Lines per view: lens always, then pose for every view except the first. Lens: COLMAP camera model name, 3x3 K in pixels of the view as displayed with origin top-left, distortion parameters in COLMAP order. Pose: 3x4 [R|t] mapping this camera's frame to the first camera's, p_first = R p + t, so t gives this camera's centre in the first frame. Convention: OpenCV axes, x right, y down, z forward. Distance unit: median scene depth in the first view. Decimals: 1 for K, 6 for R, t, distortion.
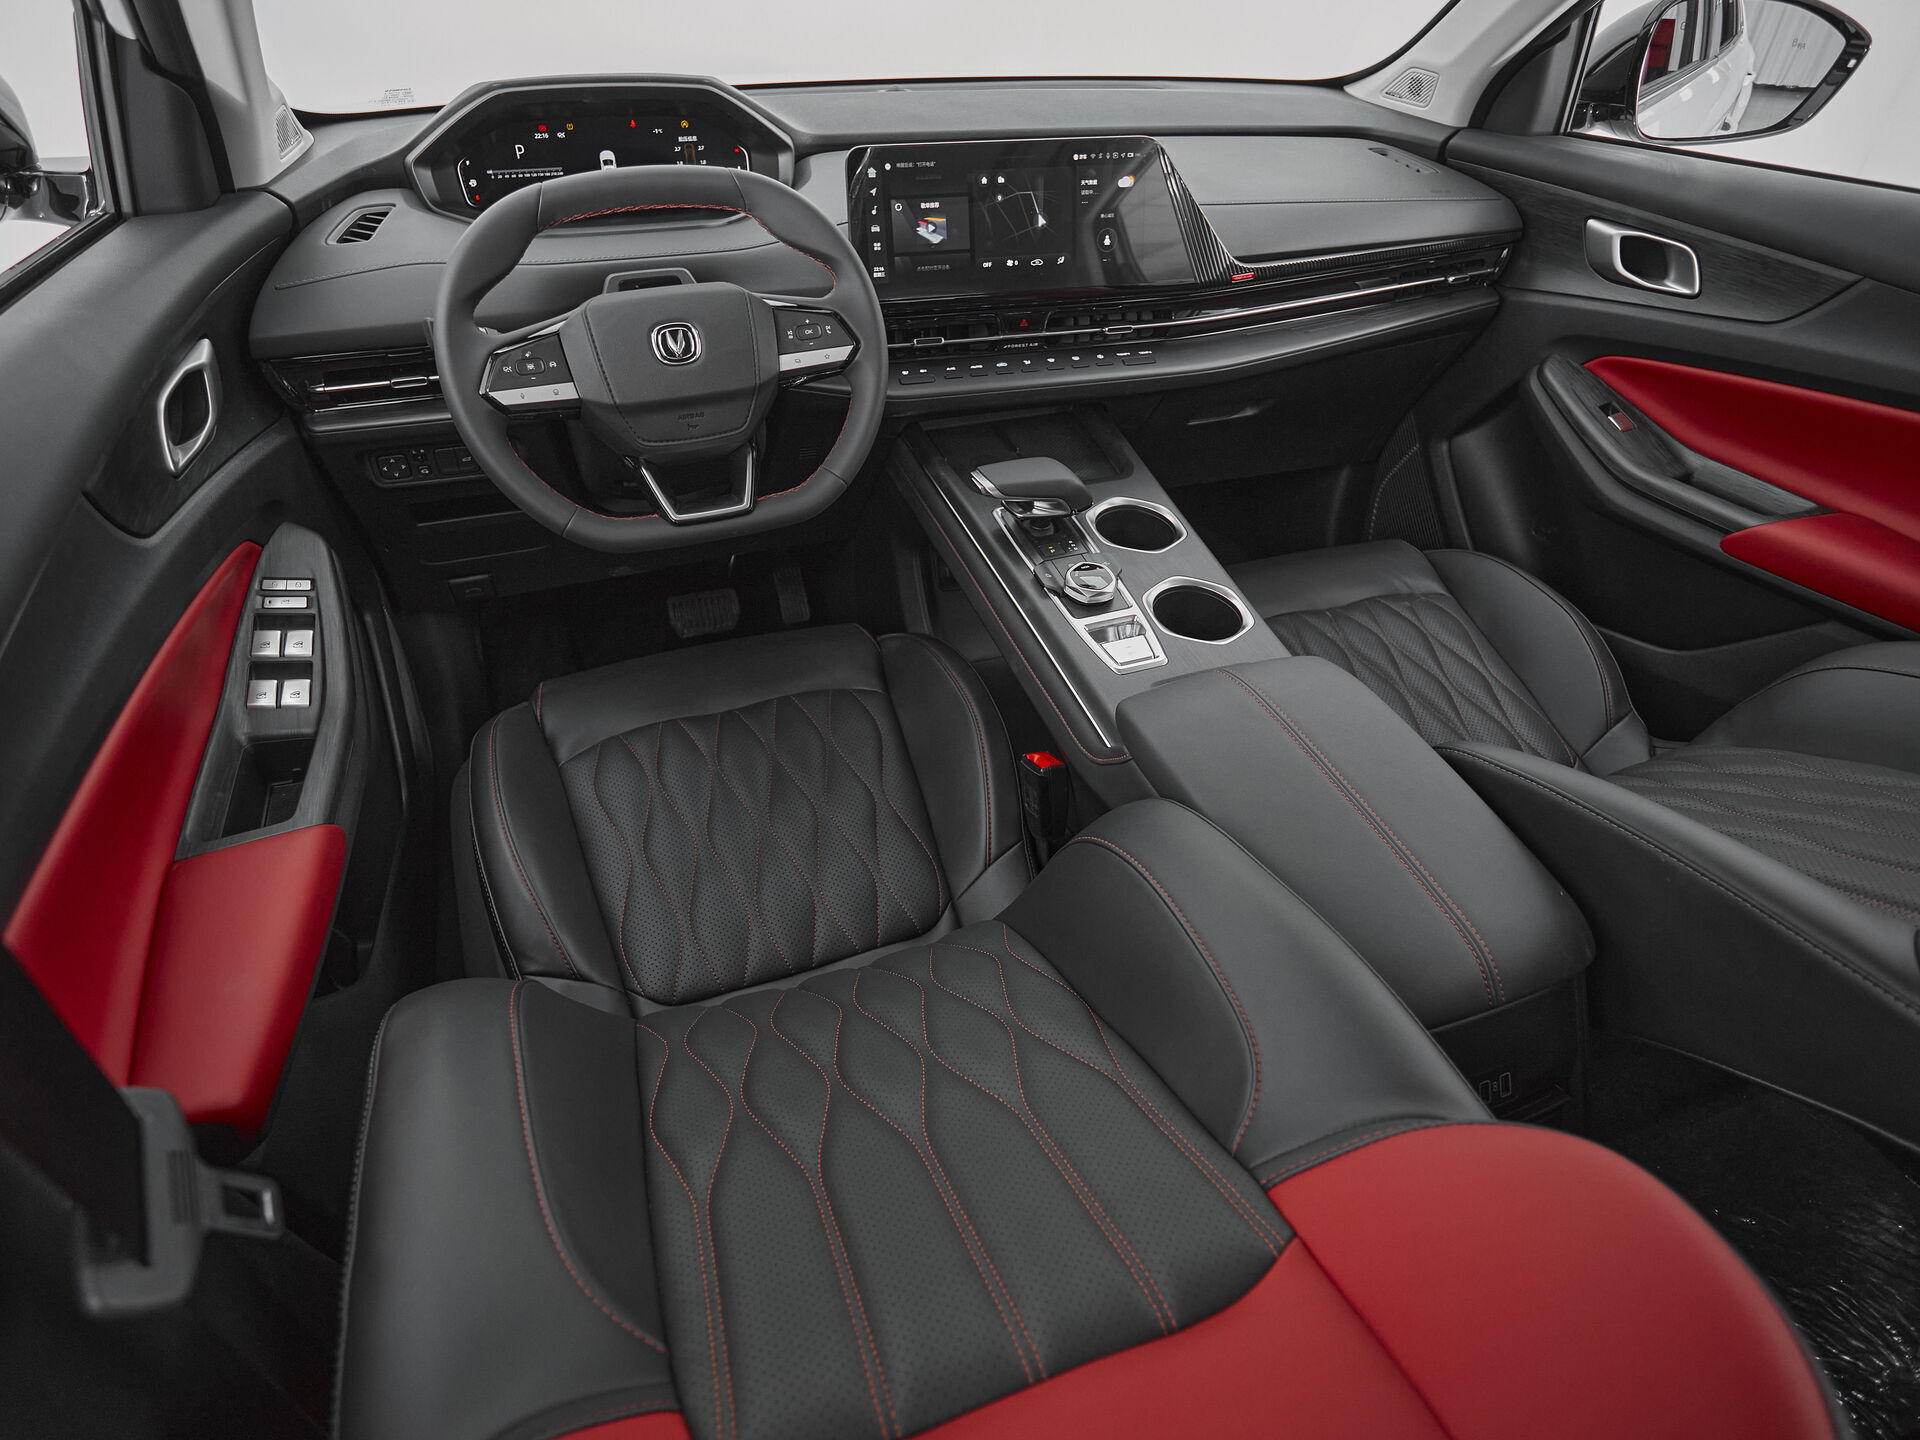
lens RADIAL K [[1055.9, 0, 962.5], [0, 1055.9, 737.2], [0, 0, 1]] dist [-0.002485, -0.001075]
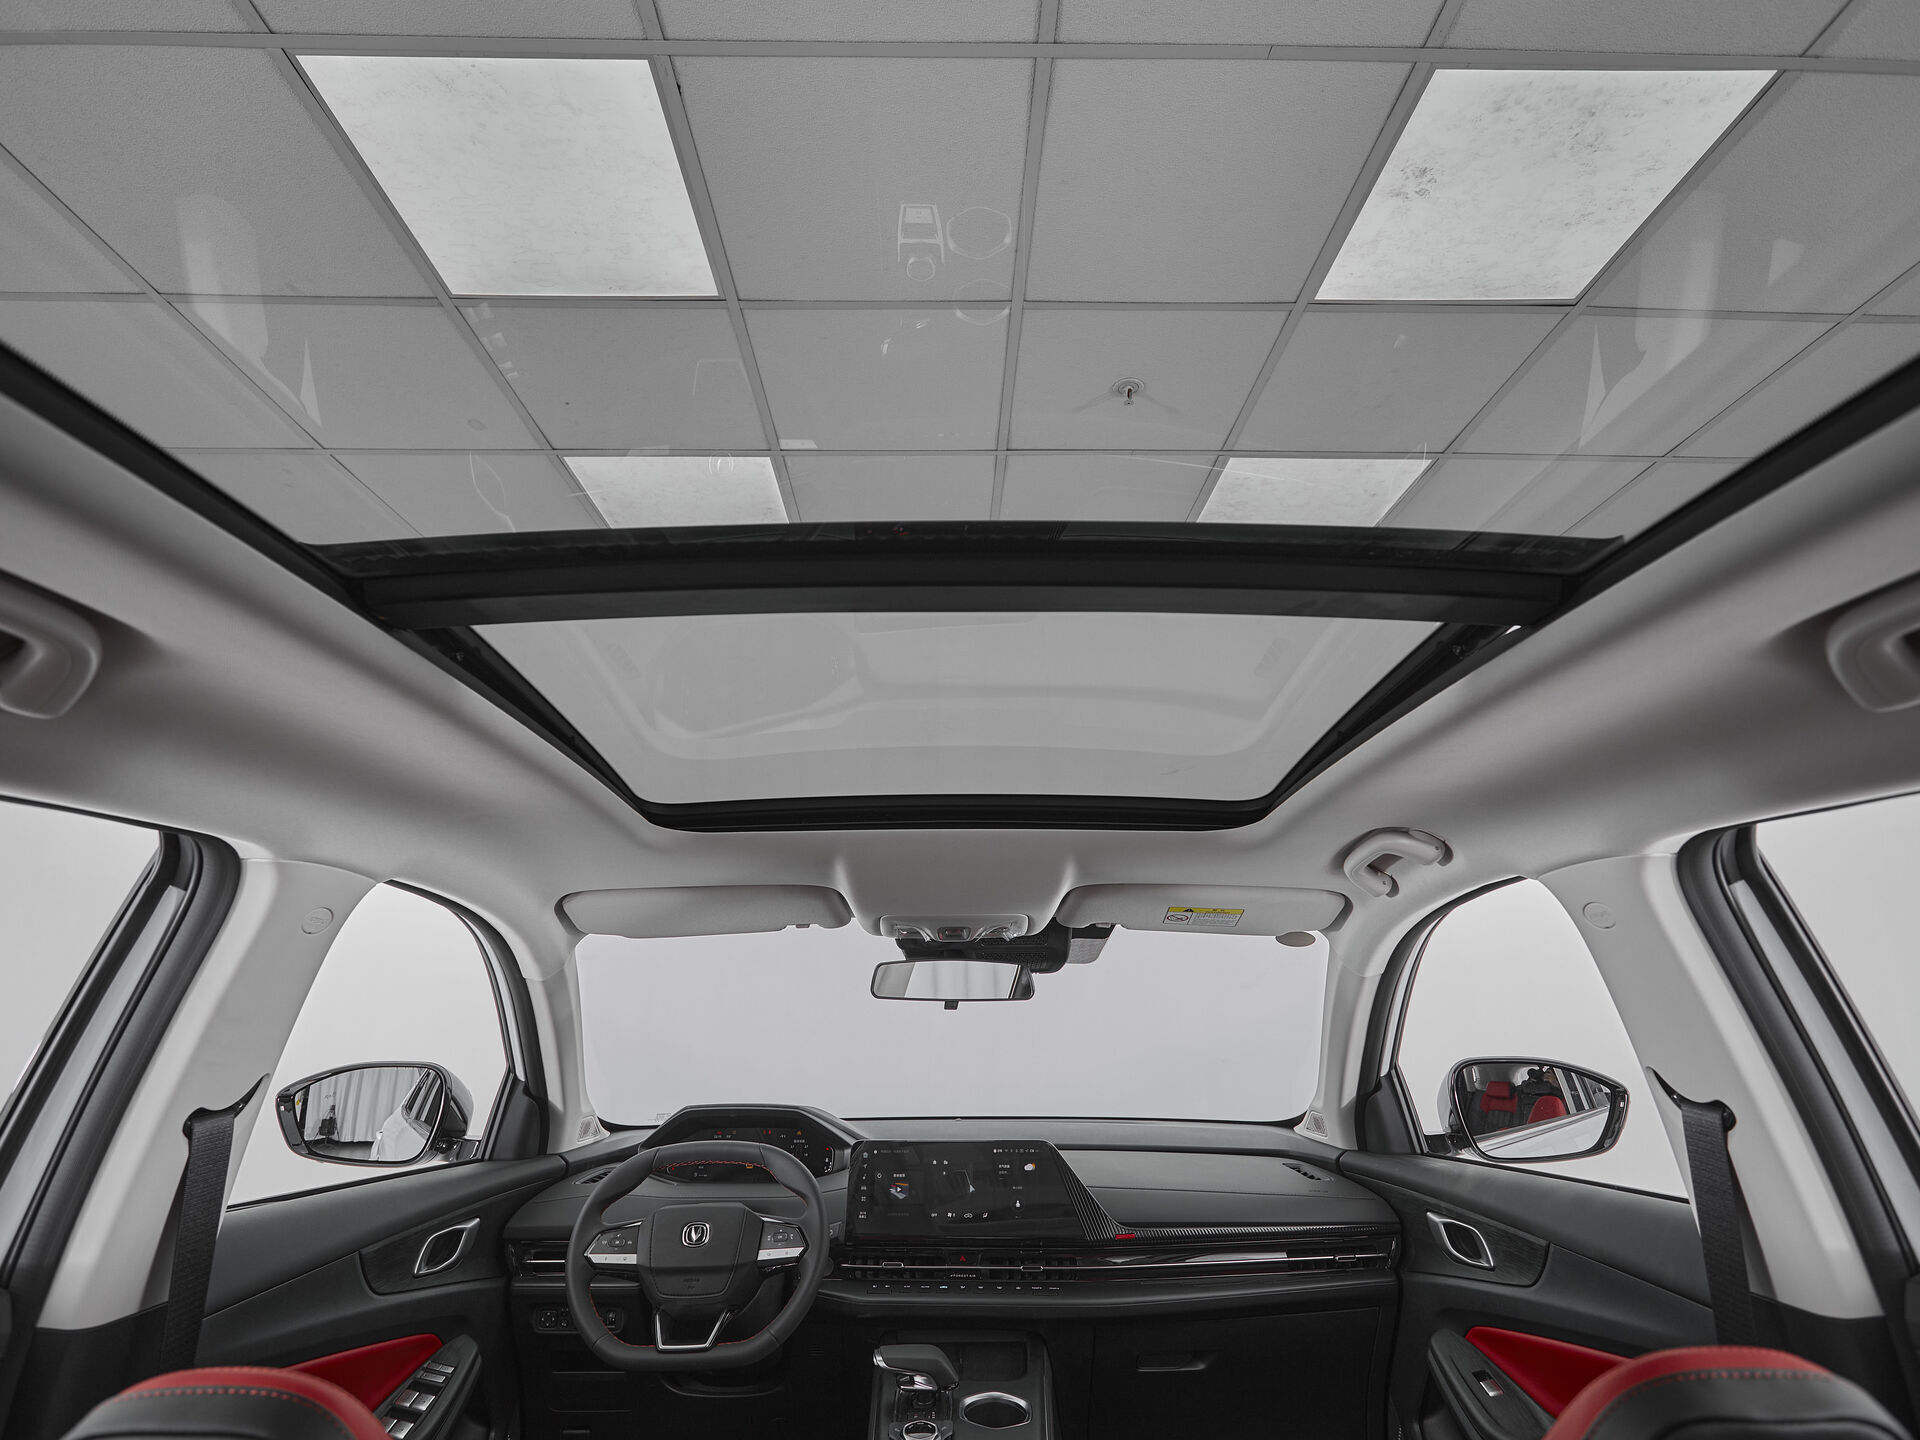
lens RADIAL K [[1042.7, 0, 949.9], [0, 1042.7, 733.8], [0, 0, 1]] dist [0.004083, -0.003267]
pose [[0.937376, -0.114765, -0.328870, 0.618893], [-0.199736, 0.596410, -0.777432, 0.305633], [0.285363, 0.794433, 0.536138, -0.355759]]
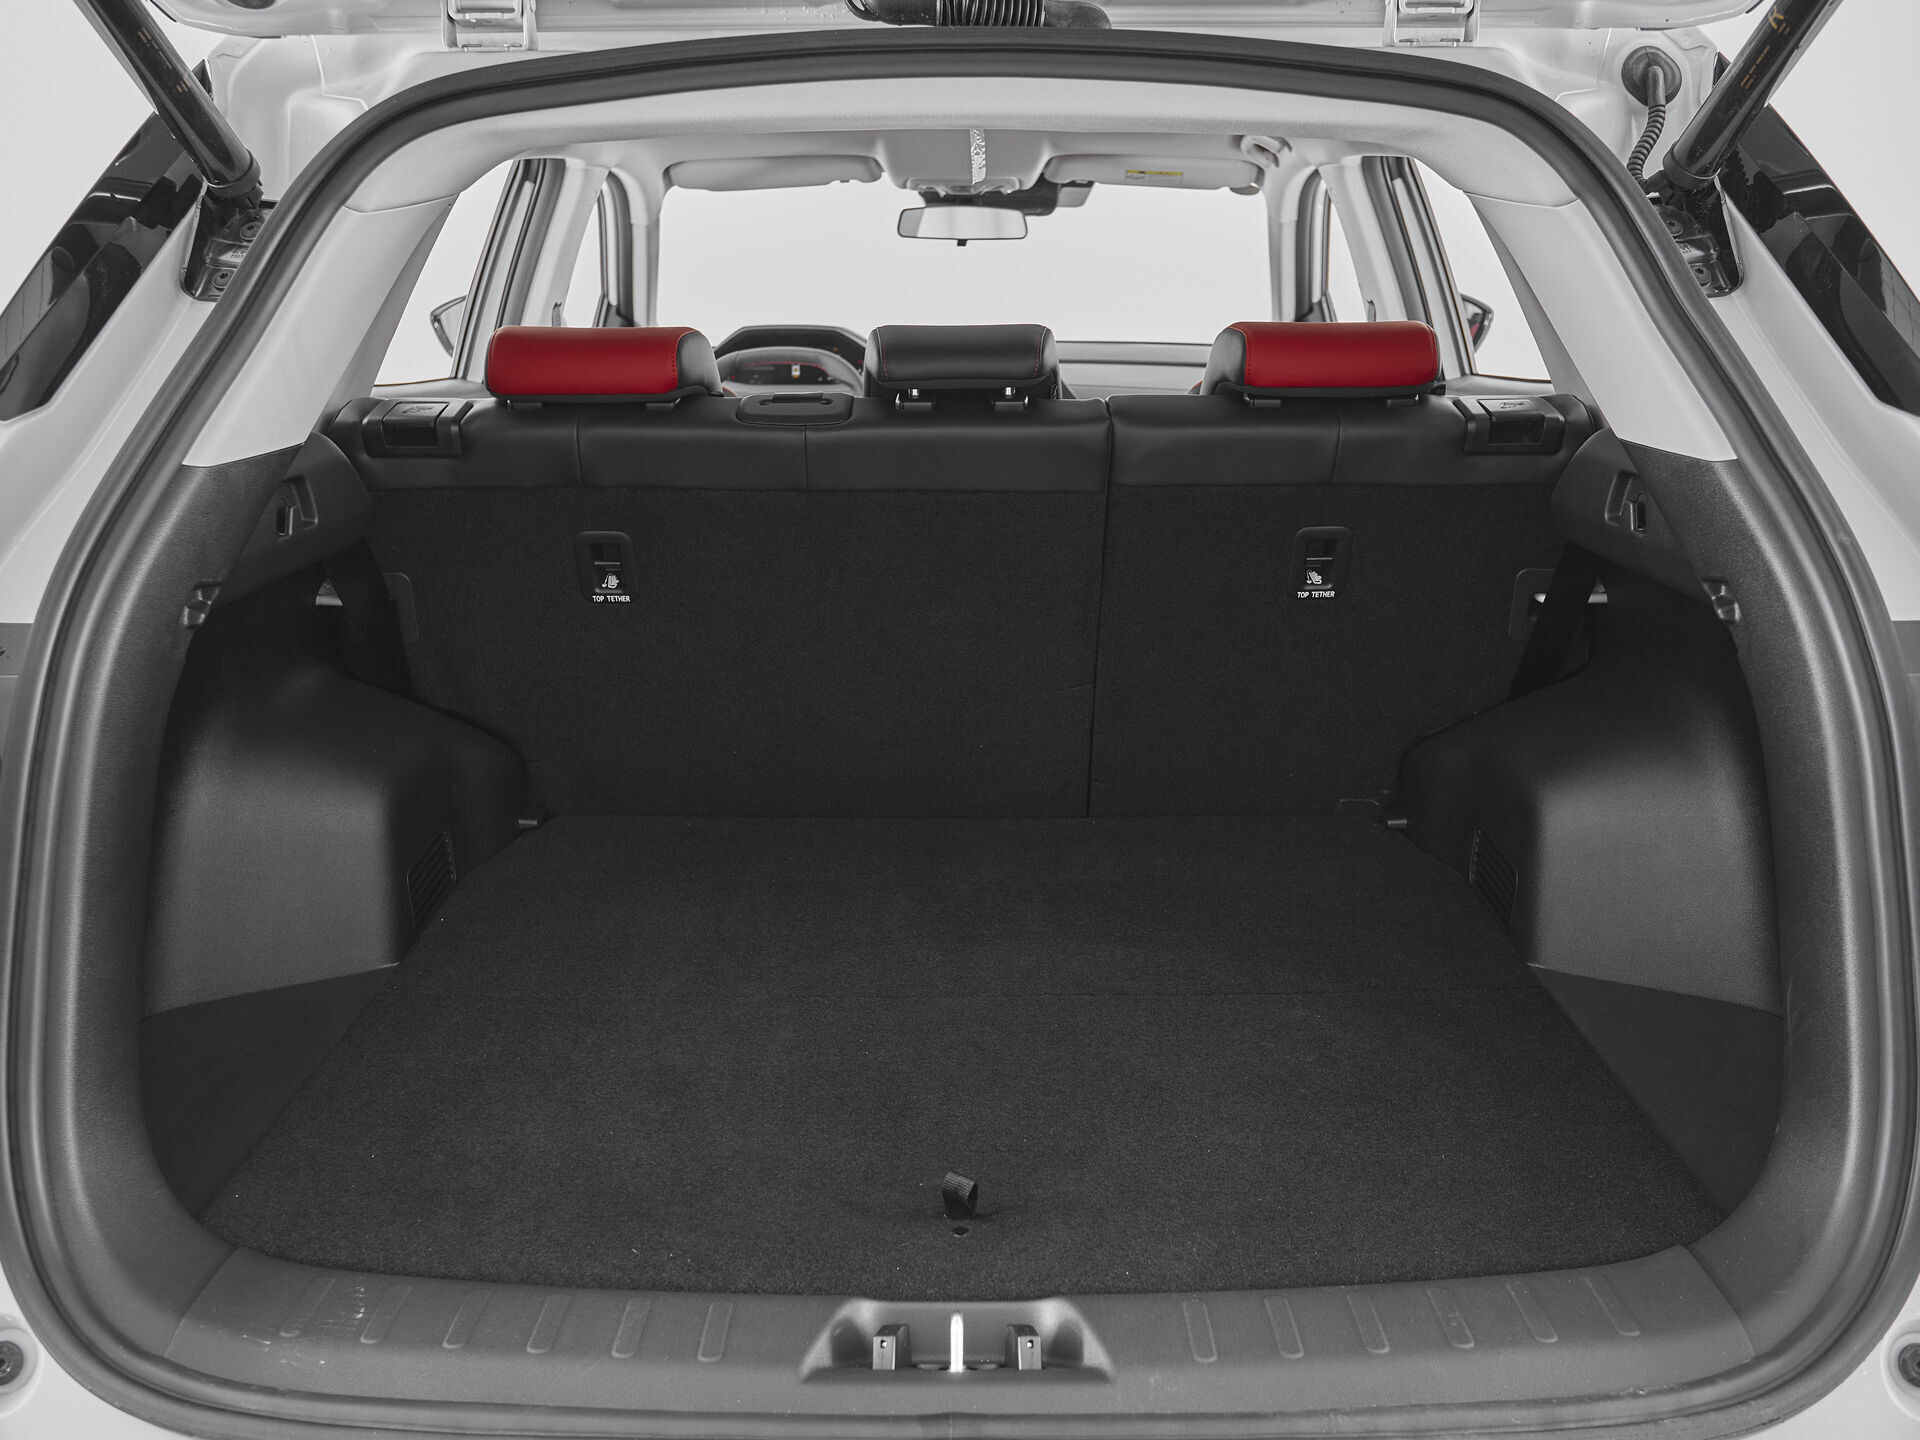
lens RADIAL K [[1704.4, 0, 960.0], [0, 1704.4, 720.0], [0, 0, 1]] dist [-0.008172, -0.002987]
pose [[0.934261, 0.072054, -0.349233, 1.208006], [-0.205629, 0.908996, -0.362549, 1.257896], [0.291329, 0.410528, 0.864057, -1.531844]]
